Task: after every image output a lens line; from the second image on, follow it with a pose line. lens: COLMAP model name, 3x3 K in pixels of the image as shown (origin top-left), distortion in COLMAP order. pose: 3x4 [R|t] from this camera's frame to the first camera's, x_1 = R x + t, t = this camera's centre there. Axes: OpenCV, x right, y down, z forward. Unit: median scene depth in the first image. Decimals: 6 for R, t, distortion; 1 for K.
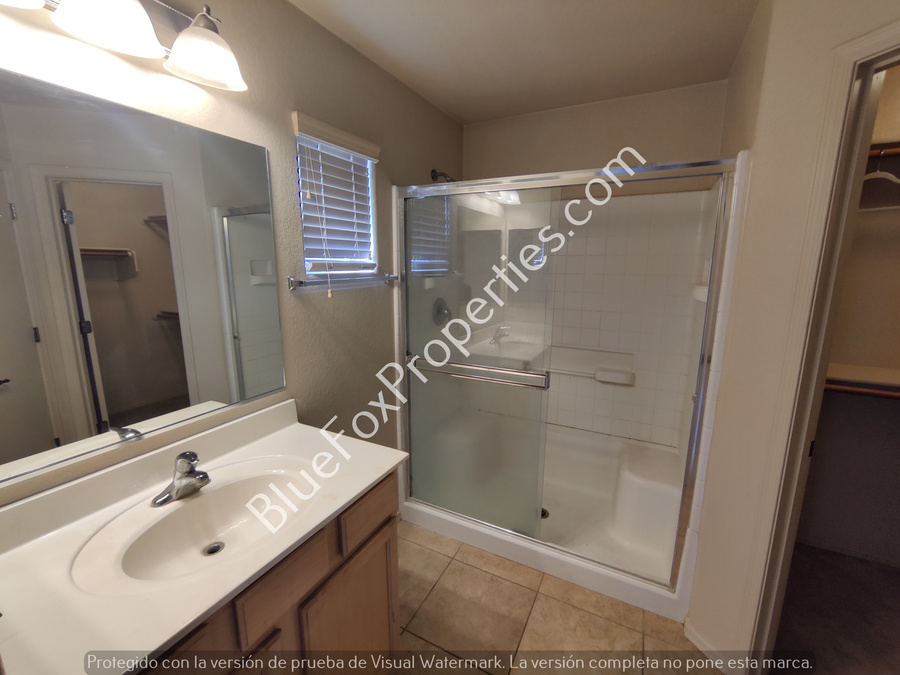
lens RADIAL K [[386.4, 0, 449.4], [0, 386.4, 334.9], [0, 0, 1]] dist [0.003841, -0.000966]
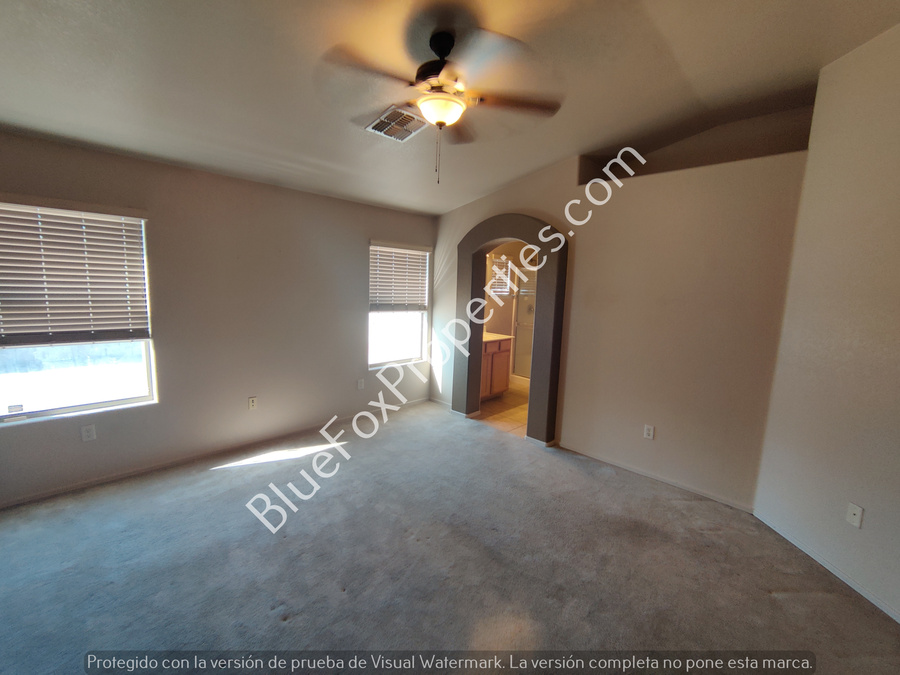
lens RADIAL K [[386.4, 0, 450.2], [0, 386.4, 334.7], [0, 0, 1]] dist [0.003841, -0.000966]
pose [[0.956612, 0.069847, -0.282869, 0.294747], [-0.087881, 0.994796, -0.051560, 0.408451], [0.277796, 0.074181, 0.957772, -2.323262]]
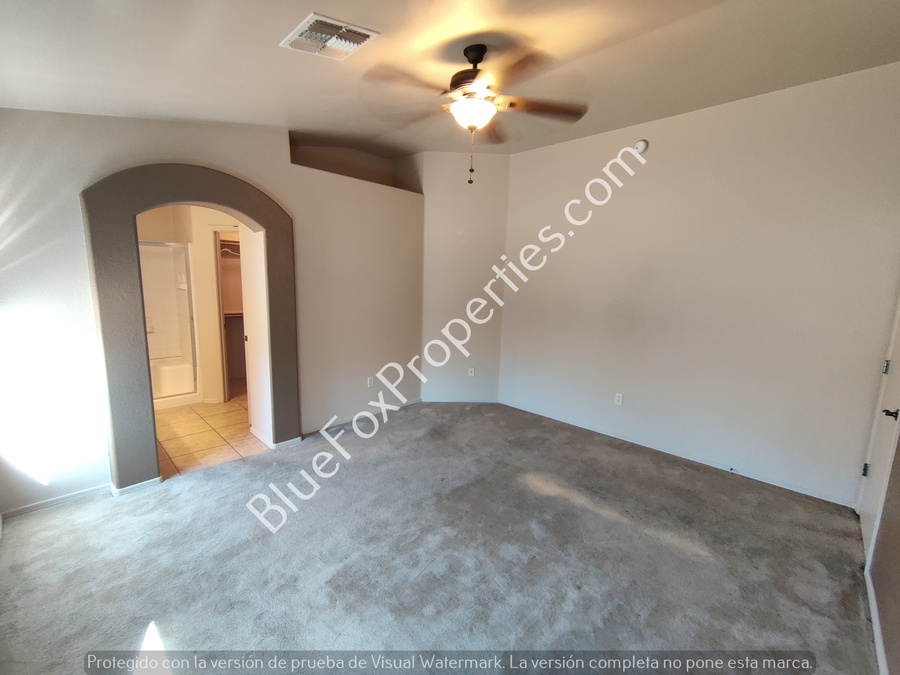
lens RADIAL K [[386.4, 0, 448.2], [0, 386.4, 338.5], [0, 0, 1]] dist [0.003841, -0.000966]
pose [[0.267287, -0.146347, 0.952439, -1.431272], [0.150801, 0.982575, 0.108657, 0.231769], [-0.951744, 0.114586, 0.284698, -1.457485]]
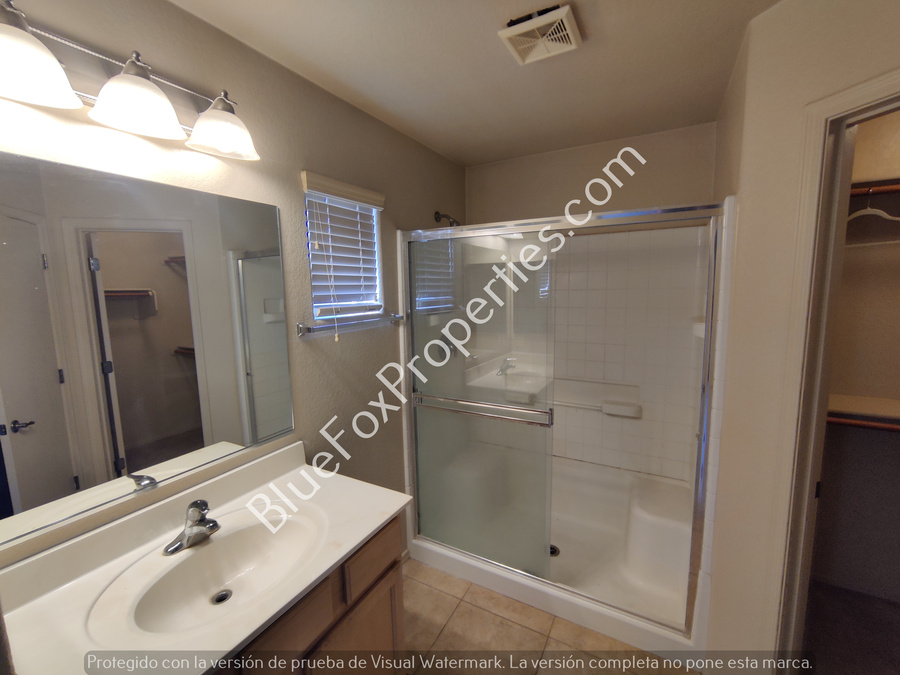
lens RADIAL K [[386.4, 0, 449.1], [0, 386.4, 335.1], [0, 0, 1]] dist [0.003841, -0.000966]
pose [[0.999383, -0.019728, -0.029065, 0.020643], [0.017926, 0.997975, -0.061031, -0.038221], [0.030210, 0.060473, 0.997713, -0.026612]]
